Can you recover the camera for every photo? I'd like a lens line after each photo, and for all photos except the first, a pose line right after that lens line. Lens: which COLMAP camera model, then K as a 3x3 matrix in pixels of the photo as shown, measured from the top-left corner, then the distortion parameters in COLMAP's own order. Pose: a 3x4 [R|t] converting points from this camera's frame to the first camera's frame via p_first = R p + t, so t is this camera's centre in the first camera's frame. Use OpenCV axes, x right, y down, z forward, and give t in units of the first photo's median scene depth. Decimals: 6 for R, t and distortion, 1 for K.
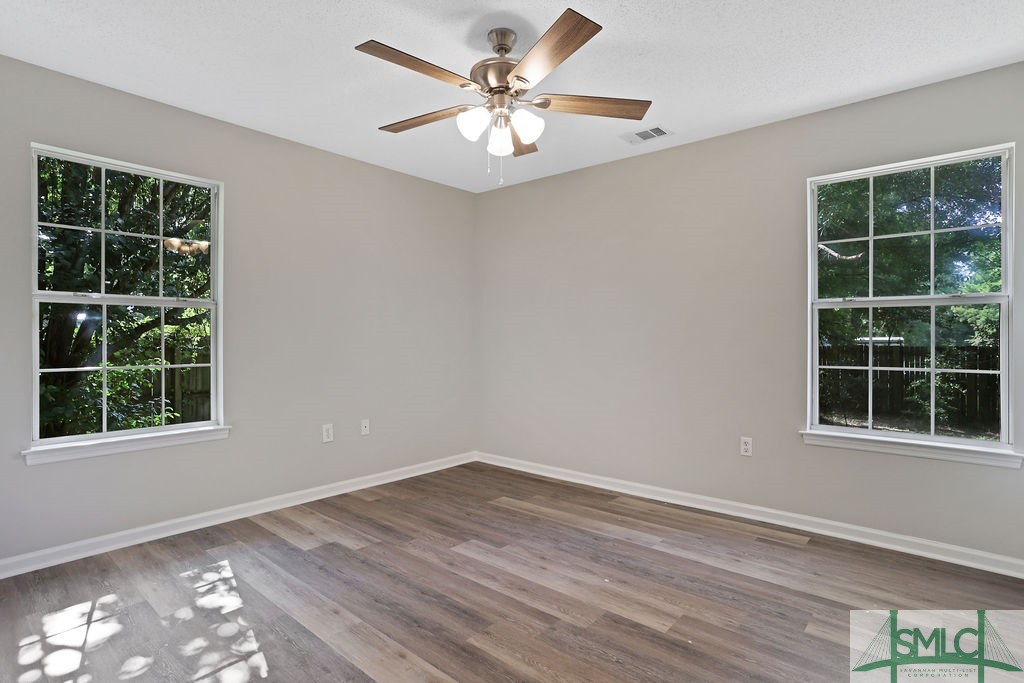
lens RADIAL K [[519.8, 0, 508.0], [0, 519.8, 347.8], [0, 0, 1]] dist [-0.070650, 0.033894]
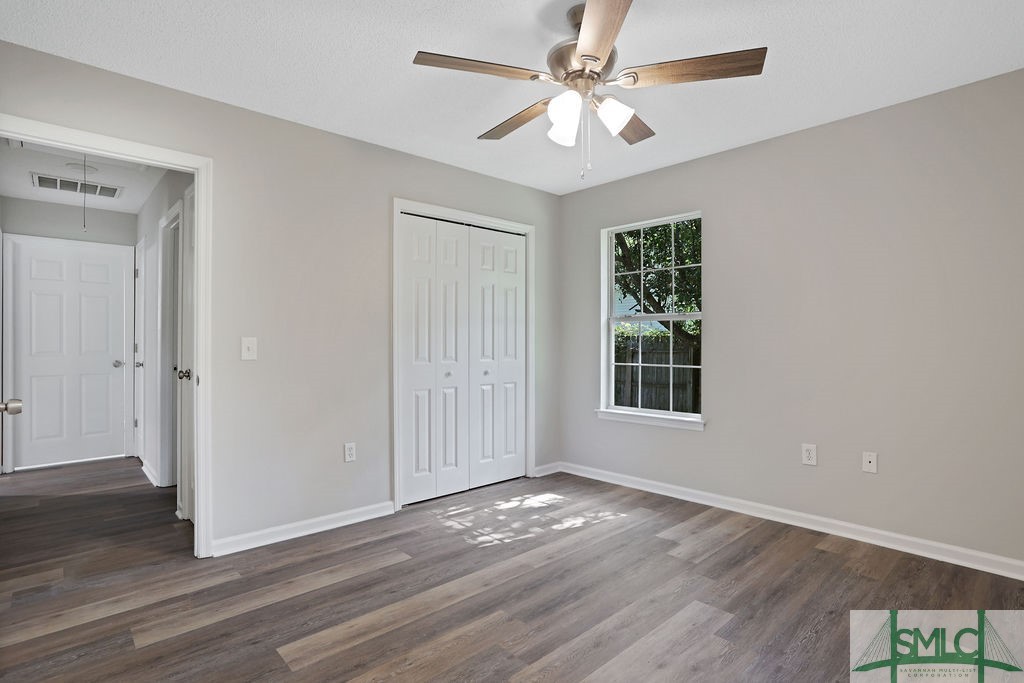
lens RADIAL K [[512.7, 0, 509.1], [0, 512.7, 336.8], [0, 0, 1]] dist [-0.061924, 0.032271]
pose [[-0.110007, -0.010123, -0.993879, 0.833439], [-0.017040, 0.999820, -0.008298, -0.024270], [0.993785, 0.016023, -0.110159, 0.898099]]
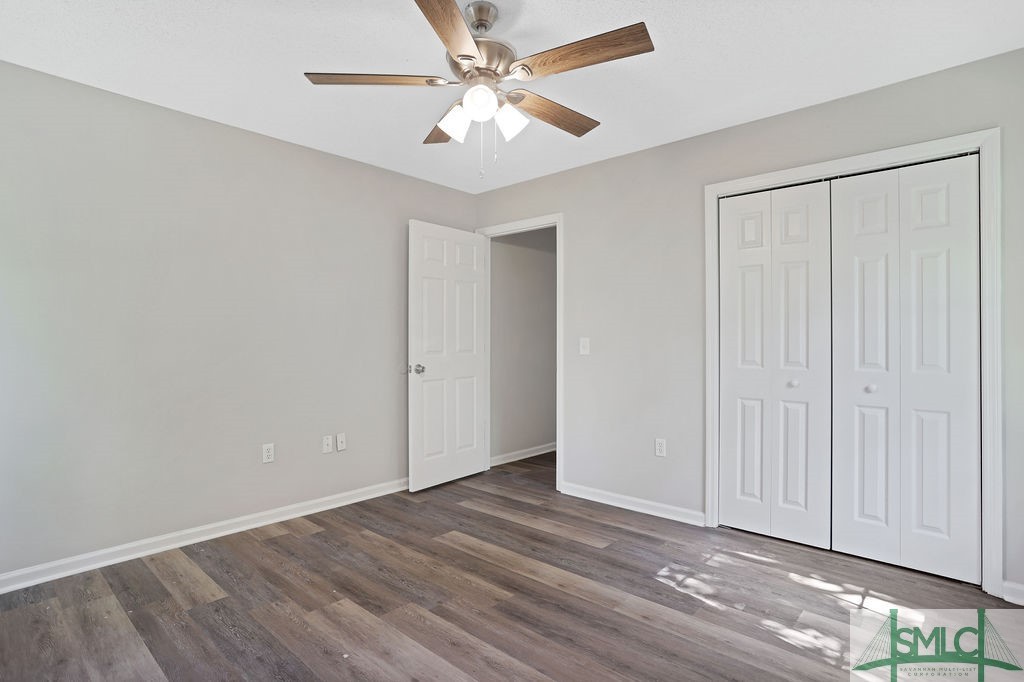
lens RADIAL K [[512.7, 0, 509.1], [0, 512.7, 336.3], [0, 0, 1]] dist [-0.061924, 0.032271]
pose [[-0.999795, 0.000926, 0.020202, -0.074589], [0.001149, 0.999939, 0.011026, -0.046469], [-0.020190, 0.011046, -0.999735, 1.746844]]
